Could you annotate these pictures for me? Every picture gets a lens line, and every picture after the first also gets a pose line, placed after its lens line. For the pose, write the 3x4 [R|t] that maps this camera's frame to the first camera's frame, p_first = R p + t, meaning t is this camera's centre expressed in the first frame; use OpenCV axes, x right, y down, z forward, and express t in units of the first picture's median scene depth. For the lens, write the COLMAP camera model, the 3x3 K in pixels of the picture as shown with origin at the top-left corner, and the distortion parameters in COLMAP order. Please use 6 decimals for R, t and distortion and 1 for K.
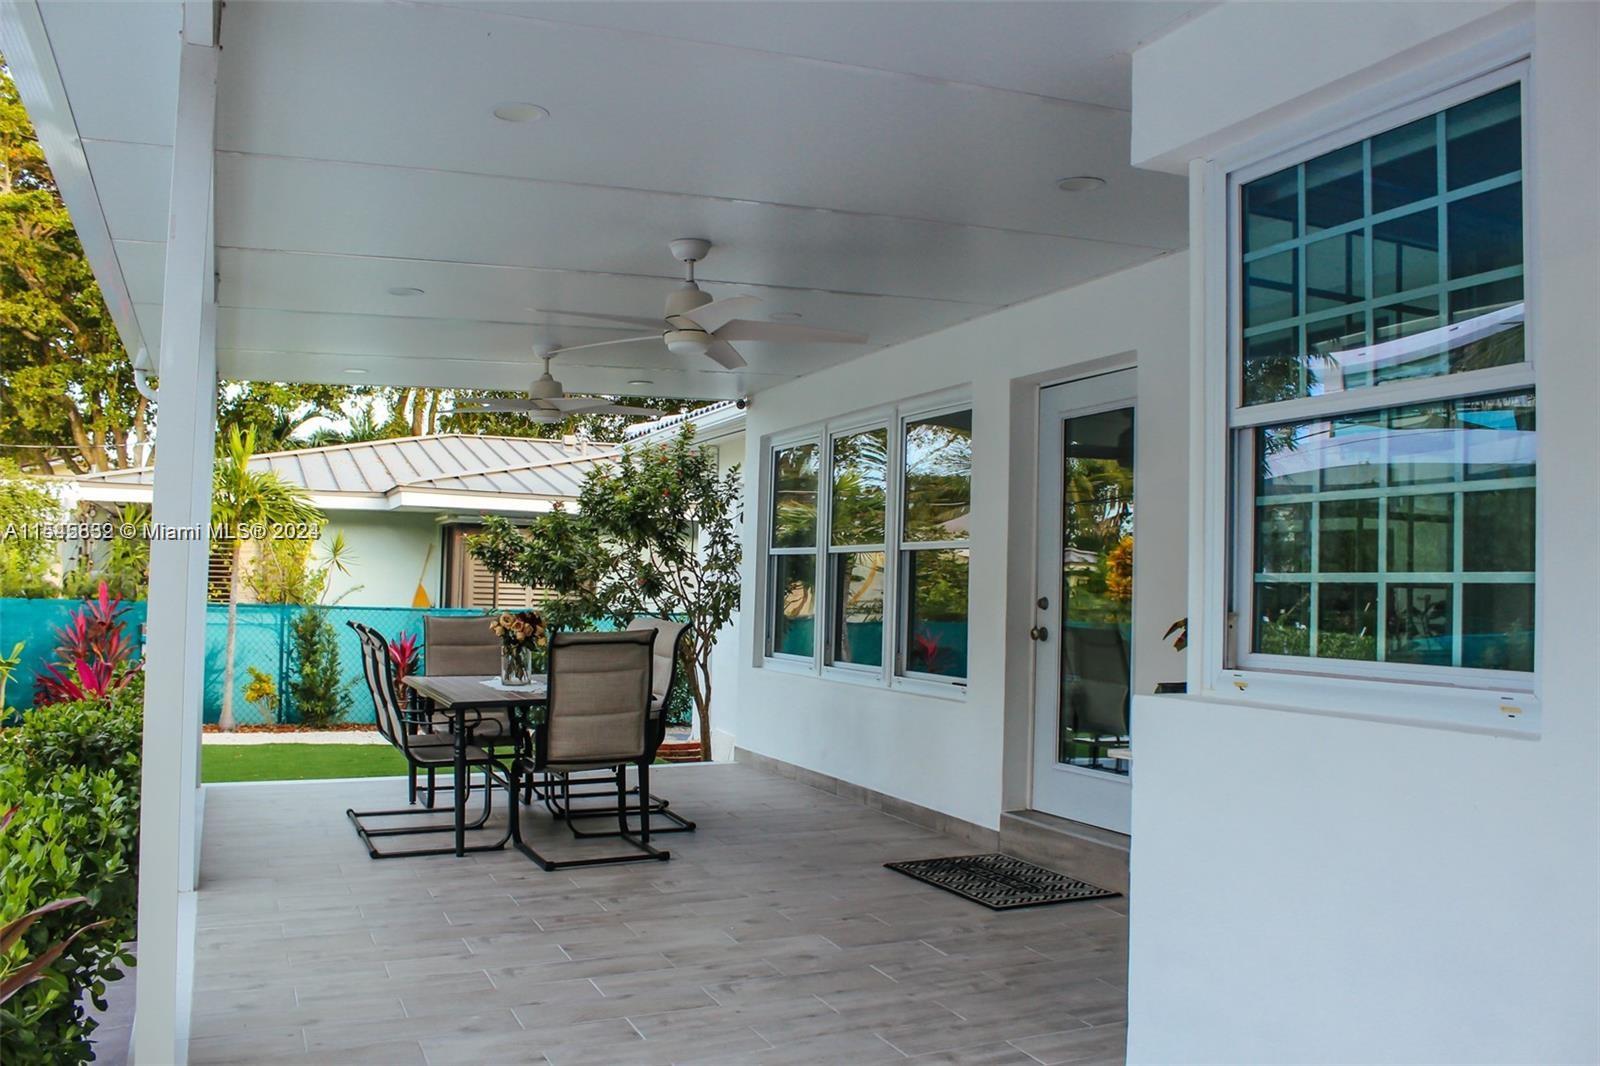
lens RADIAL K [[1349.6, 0, 798.6], [0, 1349.6, 525.6], [0, 0, 1]] dist [-0.164682, 0.154431]
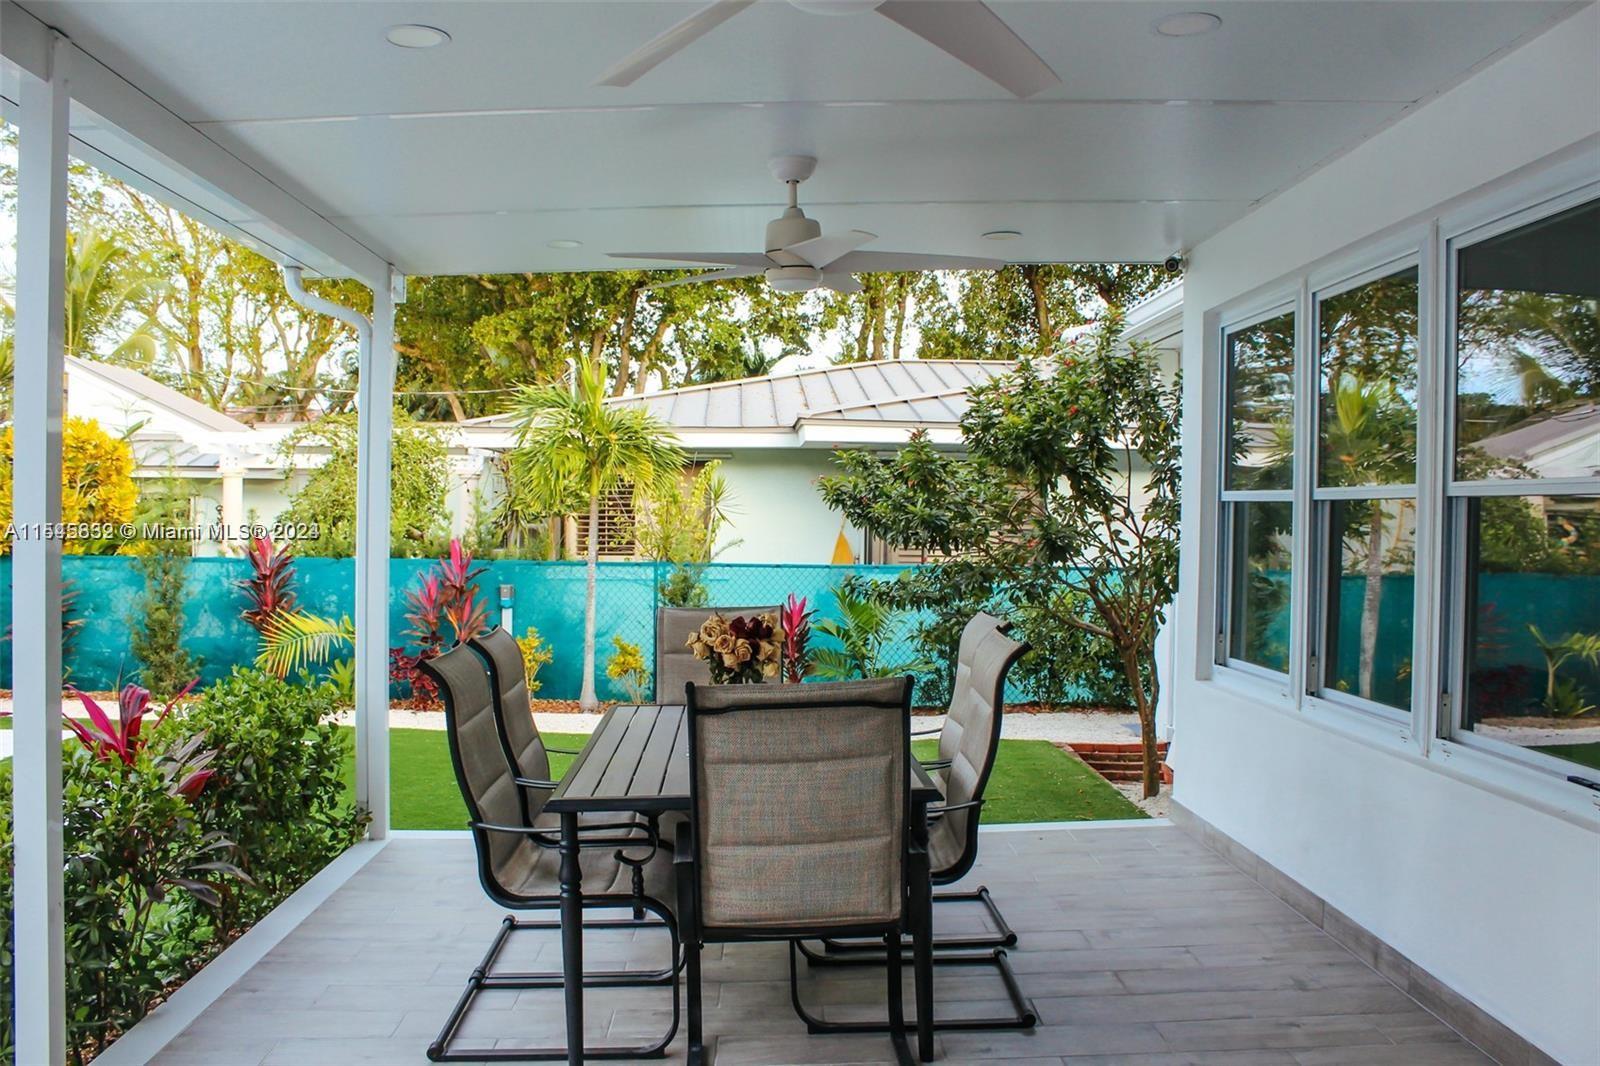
lens RADIAL K [[1349.6, 0, 798.6], [0, 1349.6, 525.6], [0, 0, 1]] dist [-0.164682, 0.154431]
pose [[0.929396, -0.008887, -0.368976, 0.020353], [0.027128, 0.998651, 0.044280, 0.000221], [0.368085, -0.051163, 0.928383, 0.312201]]
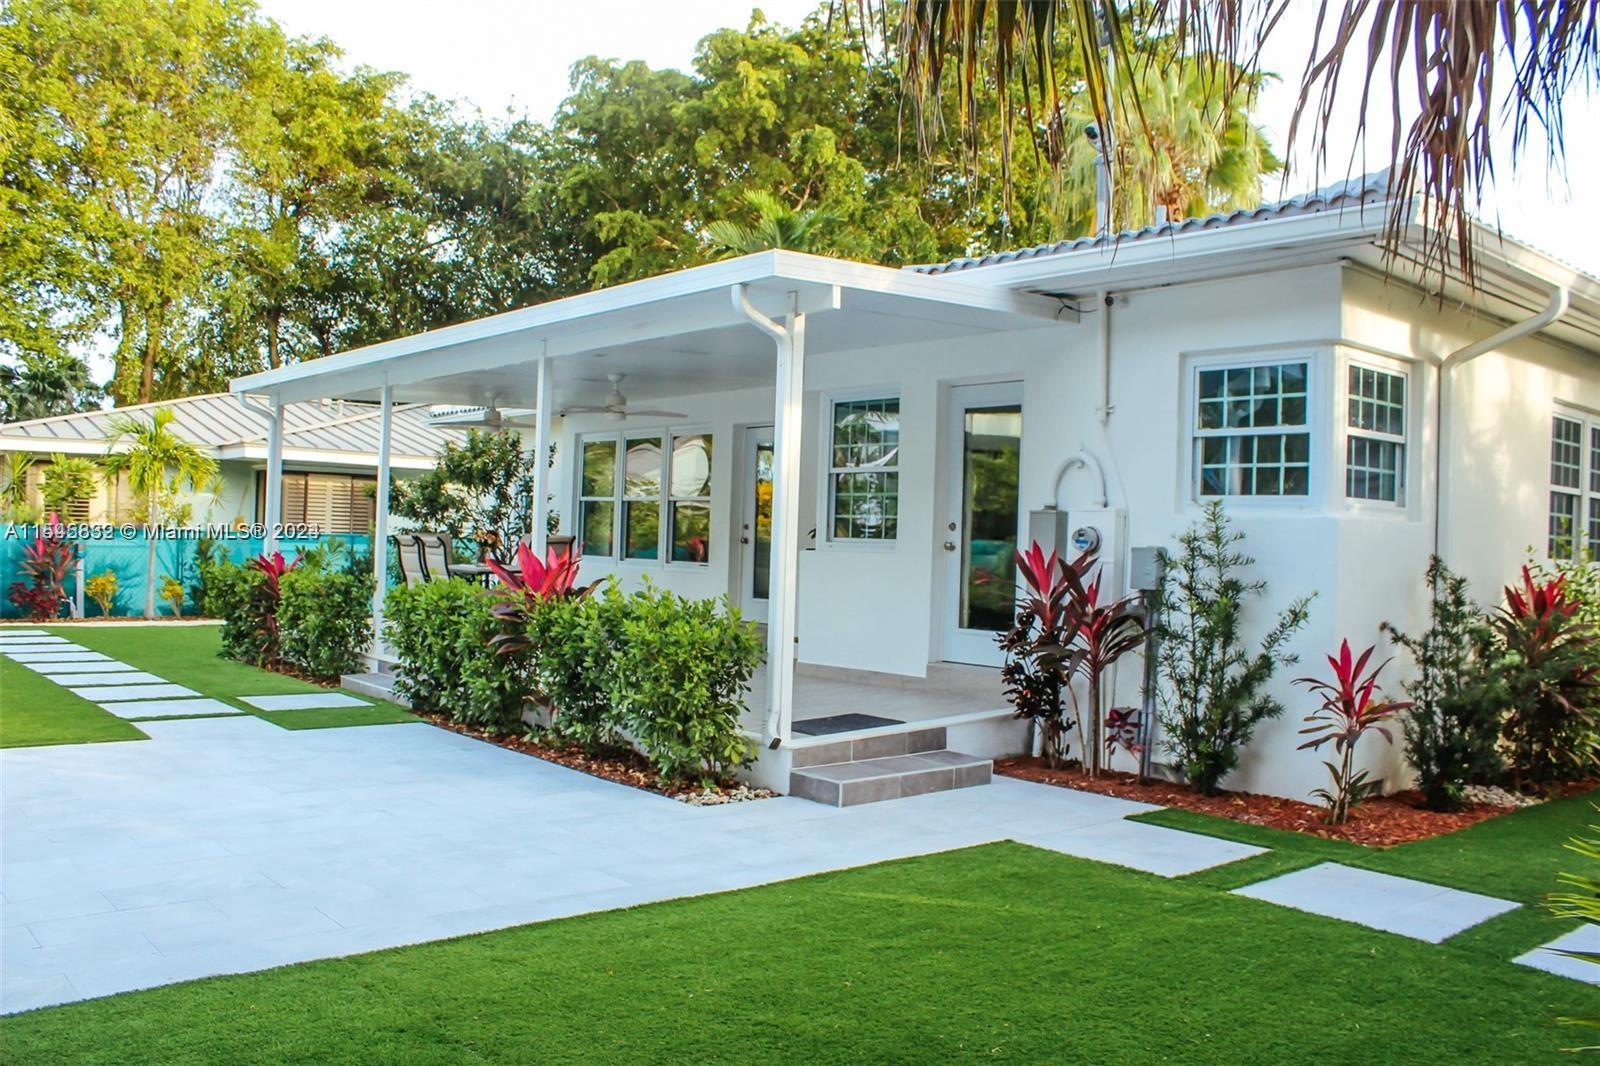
lens RADIAL K [[1349.6, 0, 798.6], [0, 1349.6, 525.6], [0, 0, 1]] dist [-0.164682, 0.154431]
pose [[0.957595, 0.011130, 0.287904, -0.221923], [-0.024423, 0.998793, 0.042622, -0.024957], [-0.287082, -0.047846, 0.956710, -0.683095]]
